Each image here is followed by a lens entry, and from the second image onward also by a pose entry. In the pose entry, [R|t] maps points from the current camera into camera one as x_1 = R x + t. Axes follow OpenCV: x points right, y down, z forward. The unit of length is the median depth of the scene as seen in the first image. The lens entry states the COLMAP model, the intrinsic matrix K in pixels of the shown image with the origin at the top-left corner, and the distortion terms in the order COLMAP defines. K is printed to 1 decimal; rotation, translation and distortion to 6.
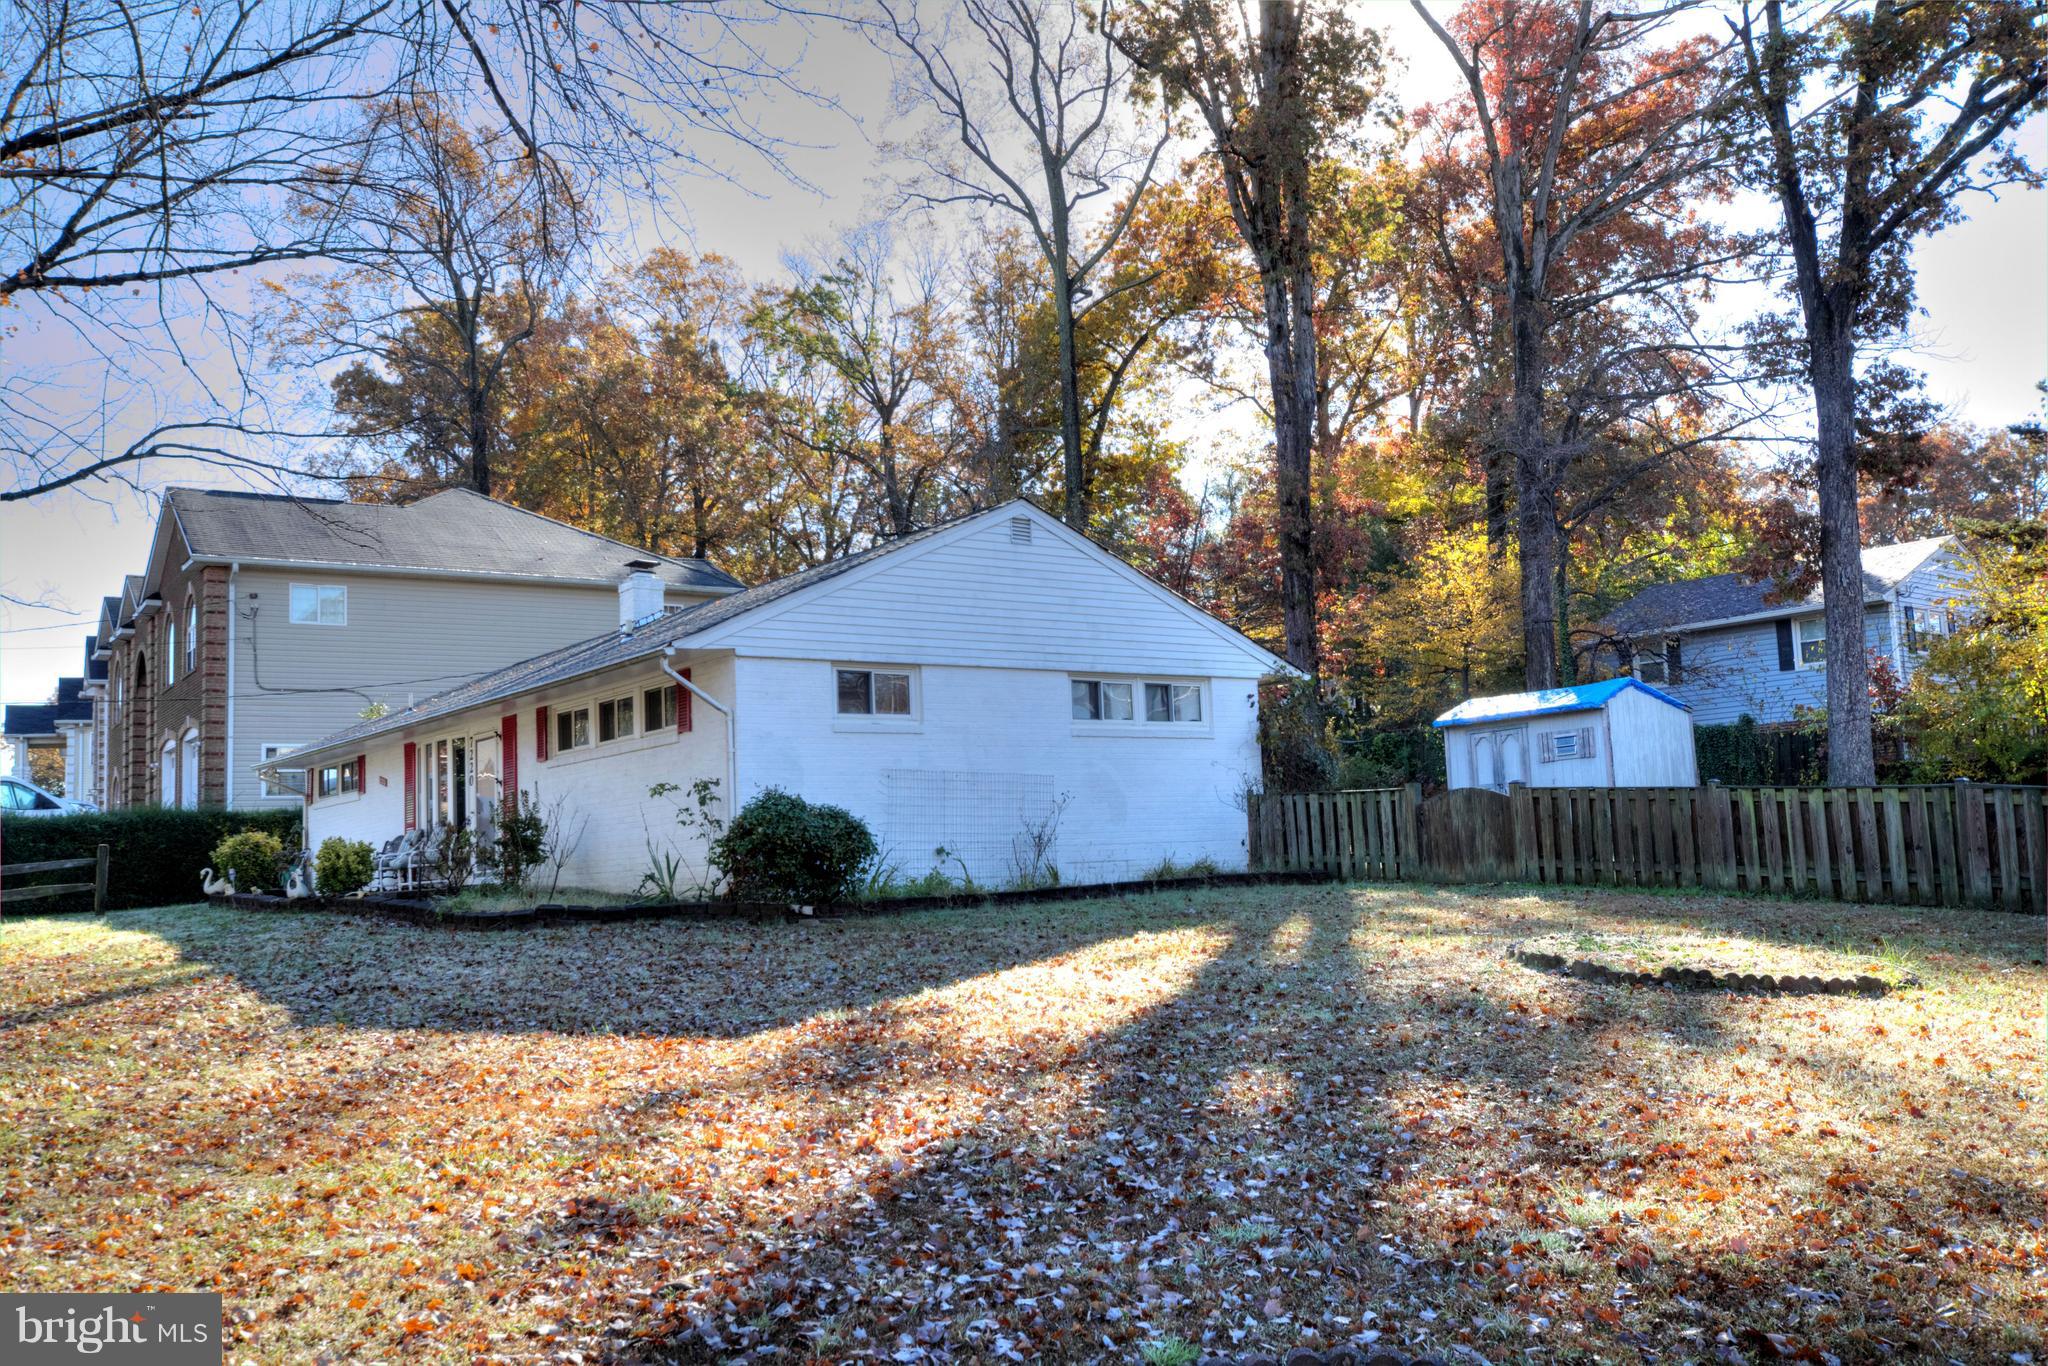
lens RADIAL K [[1739.6, 0, 1028.3], [0, 1739.6, 648.7], [0, 0, 1]] dist [0.028381, 0.008021]
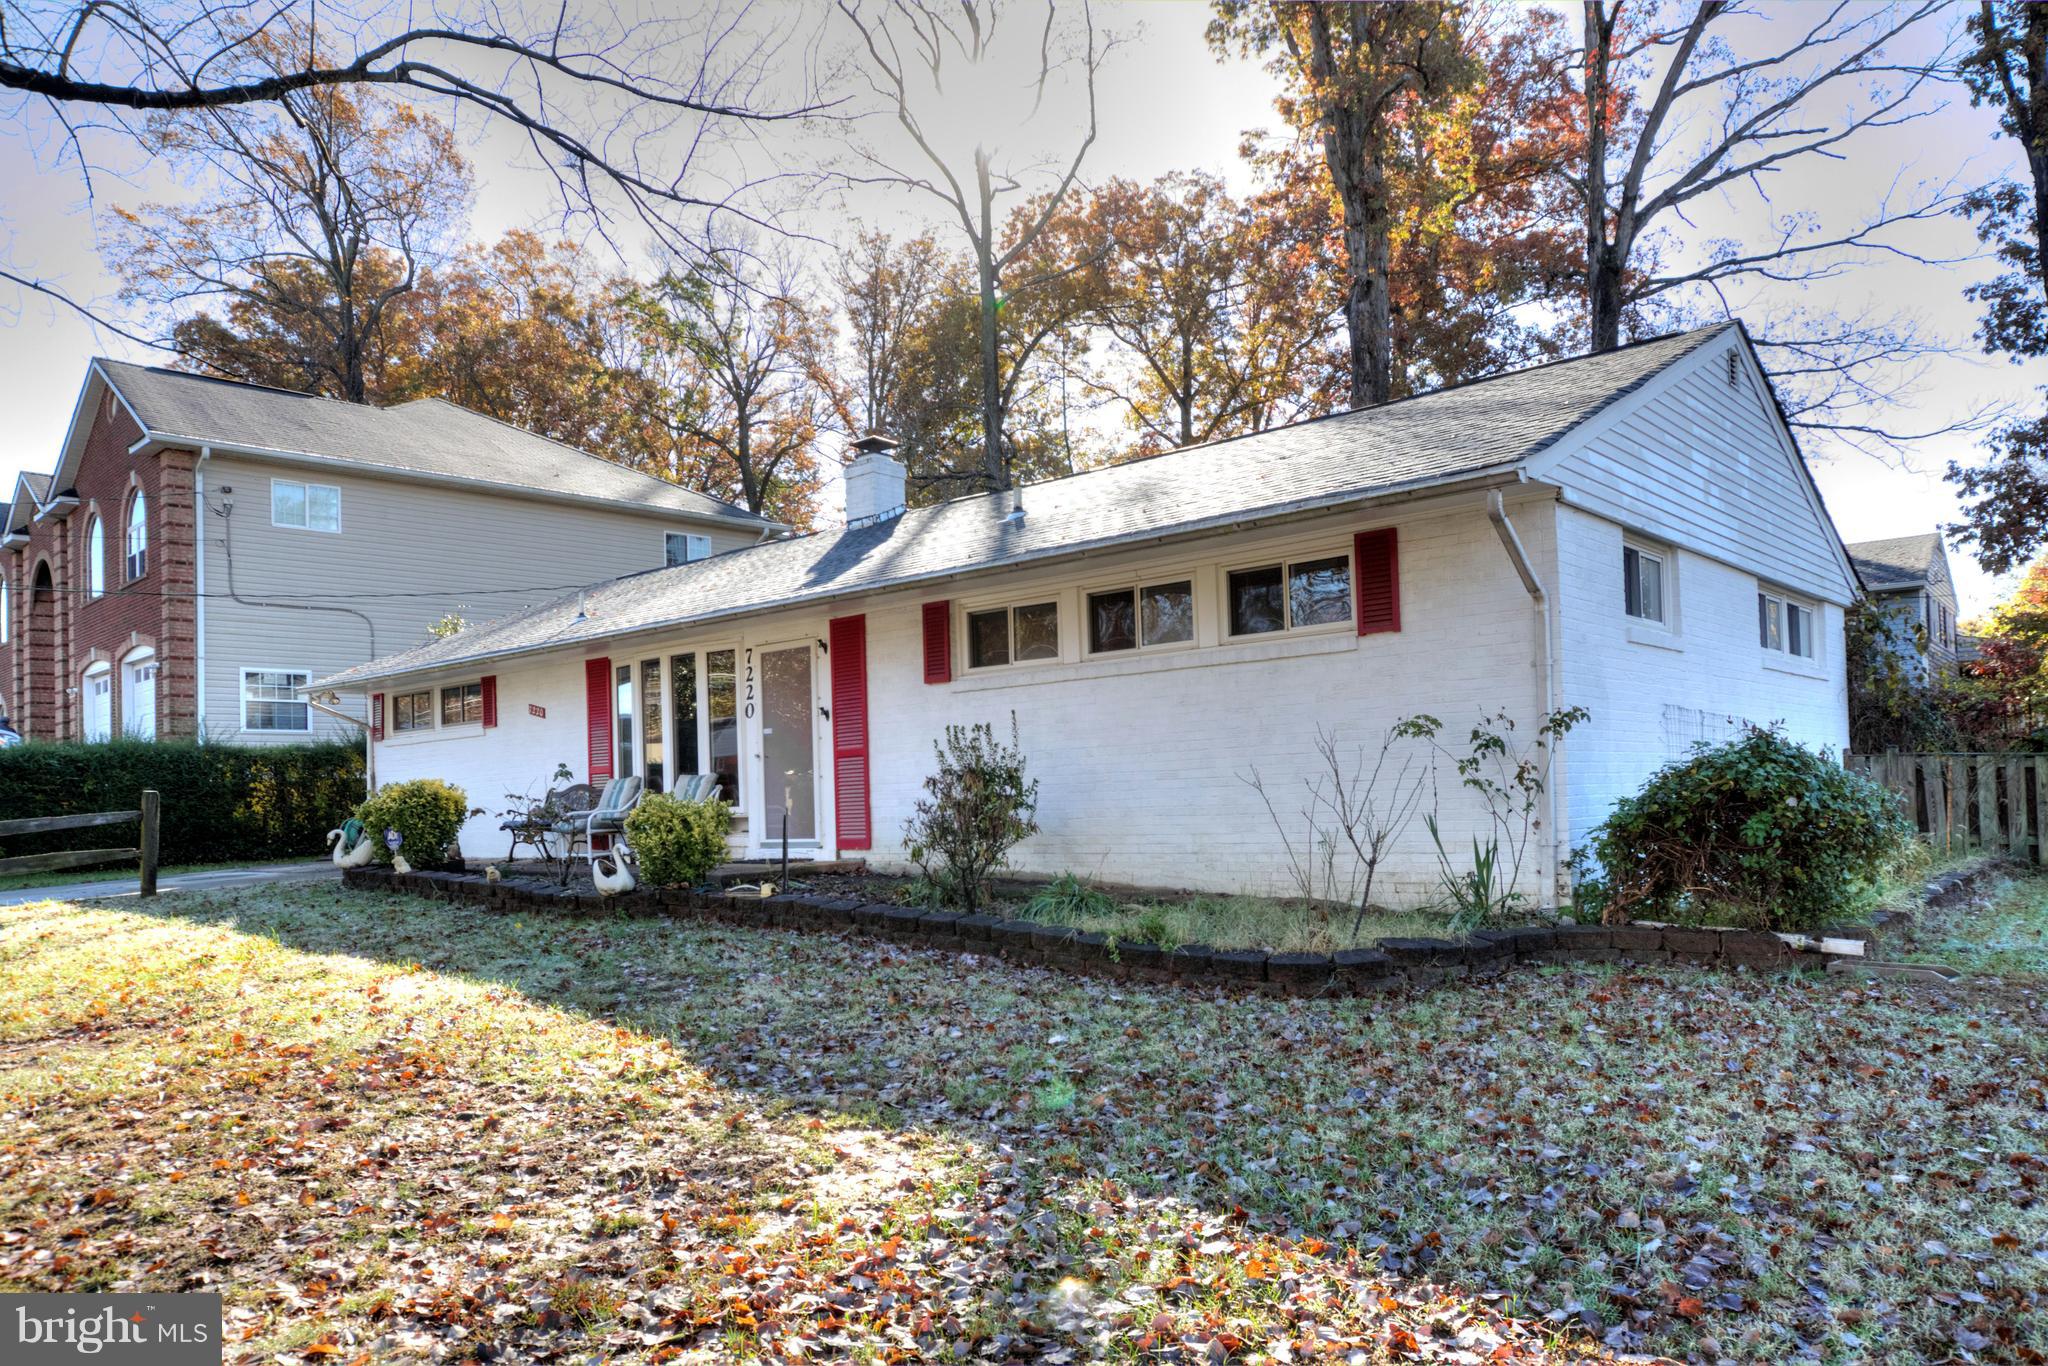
lens RADIAL K [[1346.8, 0, 1035.6], [0, 1346.8, 738.4], [0, 0, 1]] dist [0.002865, 0.002668]
pose [[0.974759, 0.022641, 0.222108, -0.223461], [-0.039001, 0.996816, 0.069551, 0.030350], [-0.219826, -0.076458, 0.972538, 0.303869]]
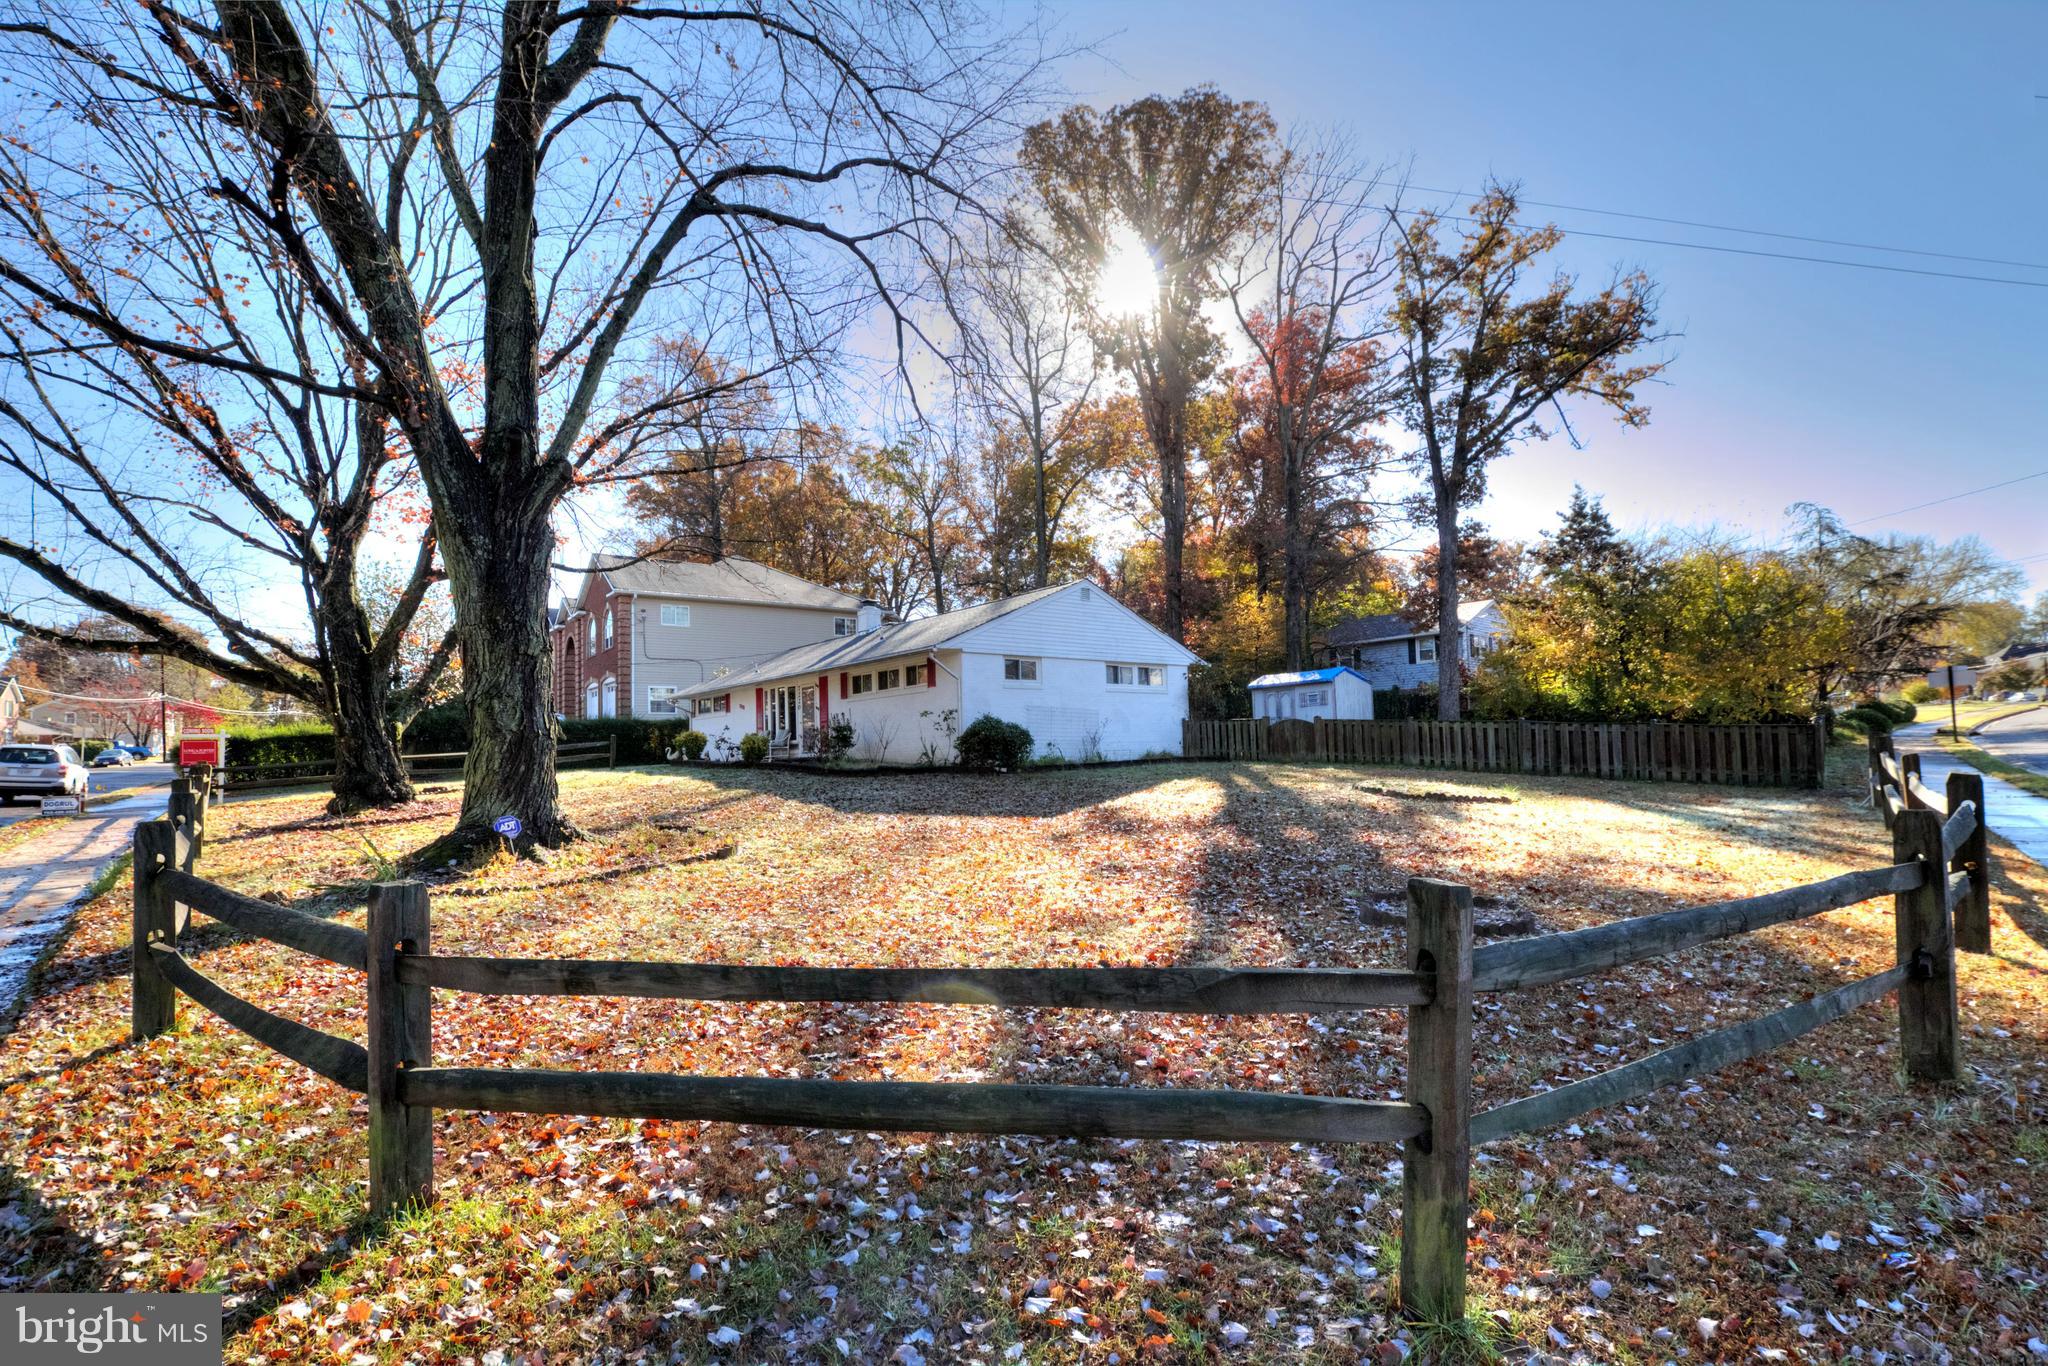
lens RADIAL K [[946.6, 0, 1024.0], [0, 946.6, 683.0], [0, 0, 1]] dist [-0.004043, 0.000227]
pose [[0.998545, 0.017697, 0.050932, -0.076764], [-0.020012, 0.998772, 0.045326, -0.006110], [-0.050067, -0.046279, 0.997673, -0.084311]]
